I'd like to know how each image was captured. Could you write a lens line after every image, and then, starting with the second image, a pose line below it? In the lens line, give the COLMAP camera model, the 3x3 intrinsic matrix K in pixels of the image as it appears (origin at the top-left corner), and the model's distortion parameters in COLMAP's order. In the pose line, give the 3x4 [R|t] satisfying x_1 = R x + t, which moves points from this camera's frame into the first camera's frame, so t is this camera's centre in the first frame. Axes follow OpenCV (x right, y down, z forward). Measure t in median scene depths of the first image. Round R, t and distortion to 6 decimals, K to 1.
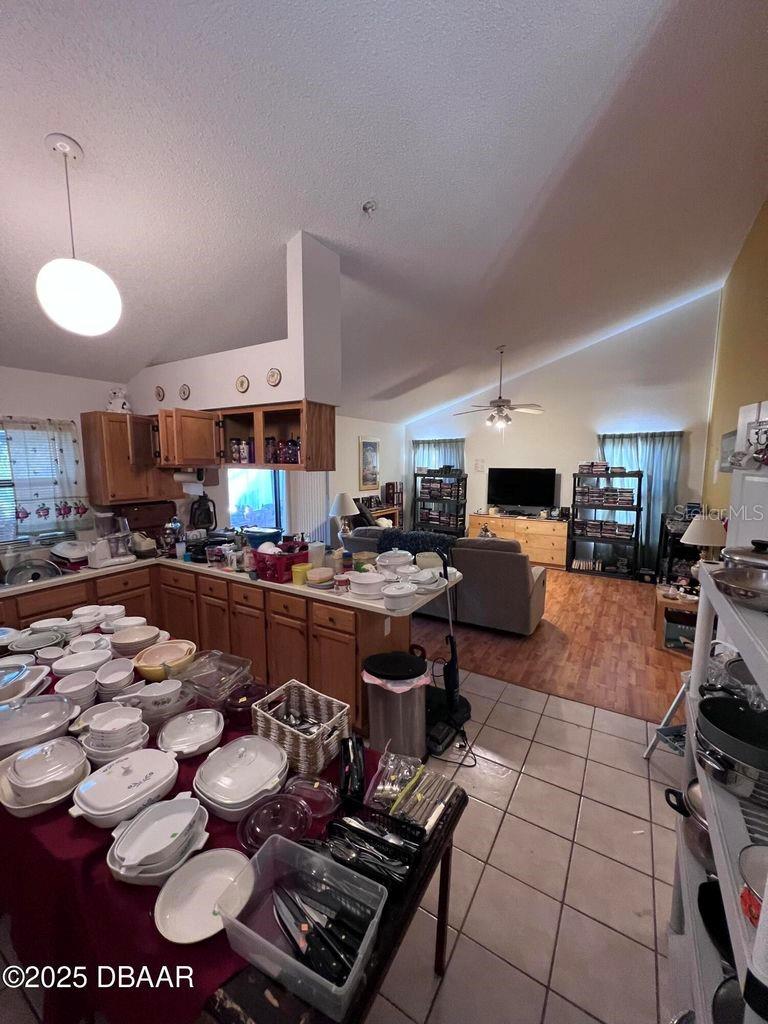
lens RADIAL K [[410.5, 0, 383.2], [0, 410.5, 512.3], [0, 0, 1]] dist [0.000839, 0.000382]
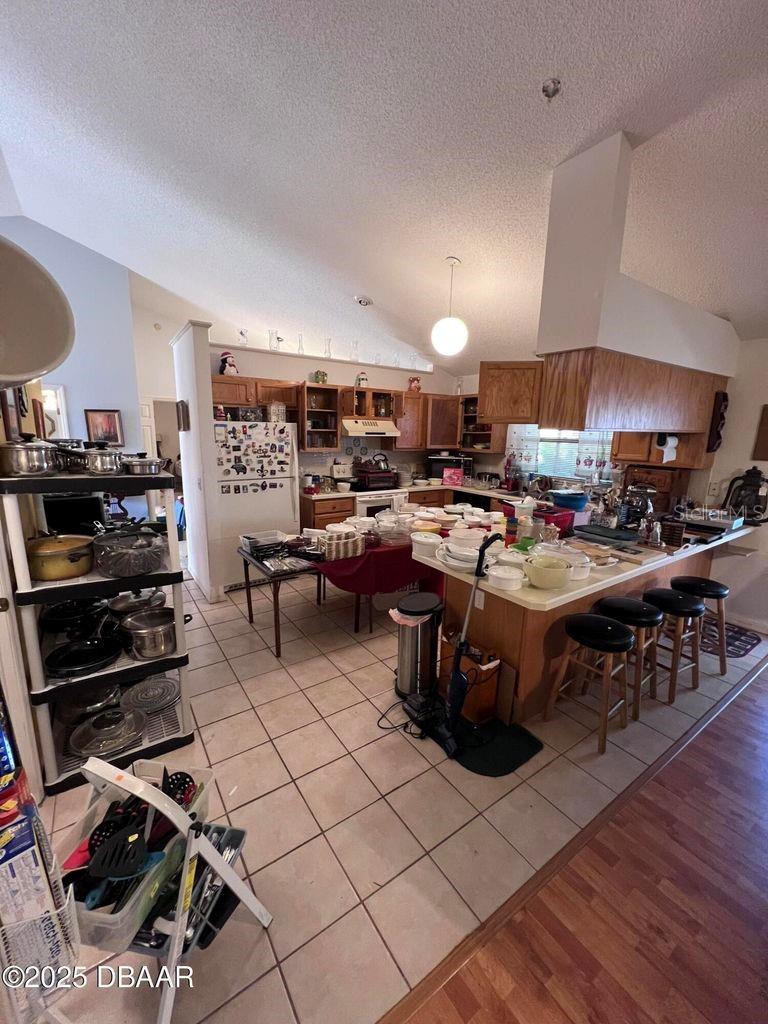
lens RADIAL K [[410.5, 0, 380.0], [0, 410.5, 512.2], [0, 0, 1]] dist [0.000839, 0.000382]
pose [[-0.411095, 0.174887, -0.894659, 0.859989], [-0.132242, 0.959602, 0.248347, -0.104958], [0.901950, 0.220405, -0.371360, 1.063545]]
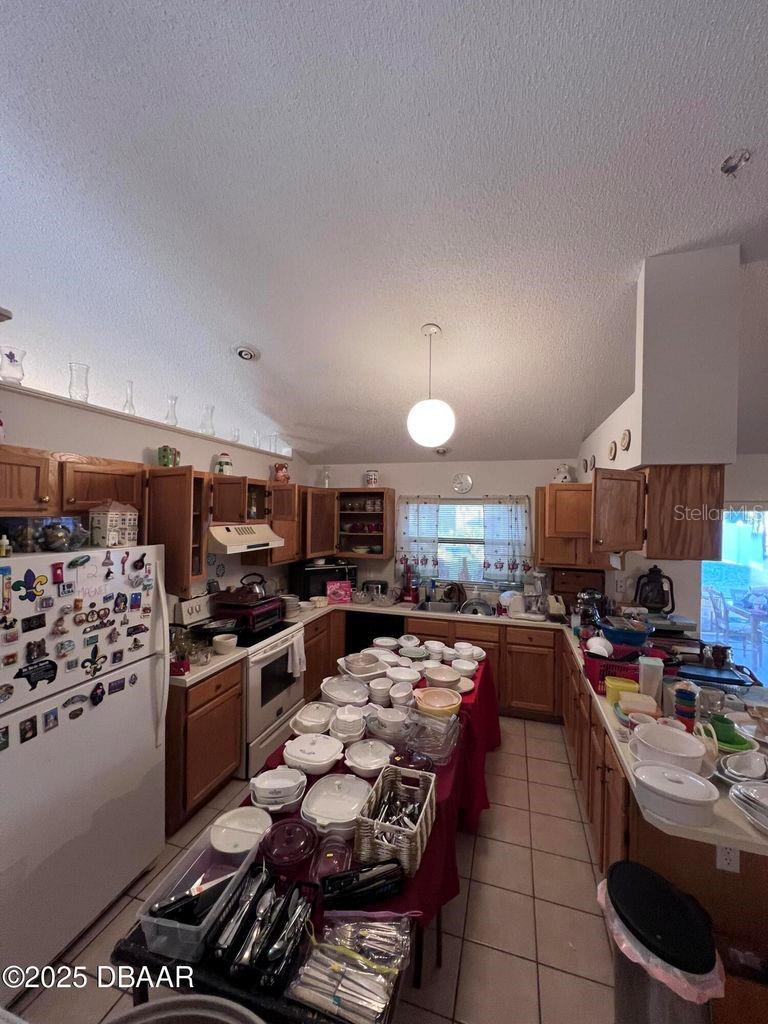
lens RADIAL K [[410.5, 0, 383.6], [0, 410.5, 511.4], [0, 0, 1]] dist [0.000839, 0.000382]
pose [[0.242640, 0.005097, -0.970103, 0.419443], [-0.134151, 0.990555, -0.028349, -0.098240], [0.960796, 0.137019, 0.241032, 0.349109]]
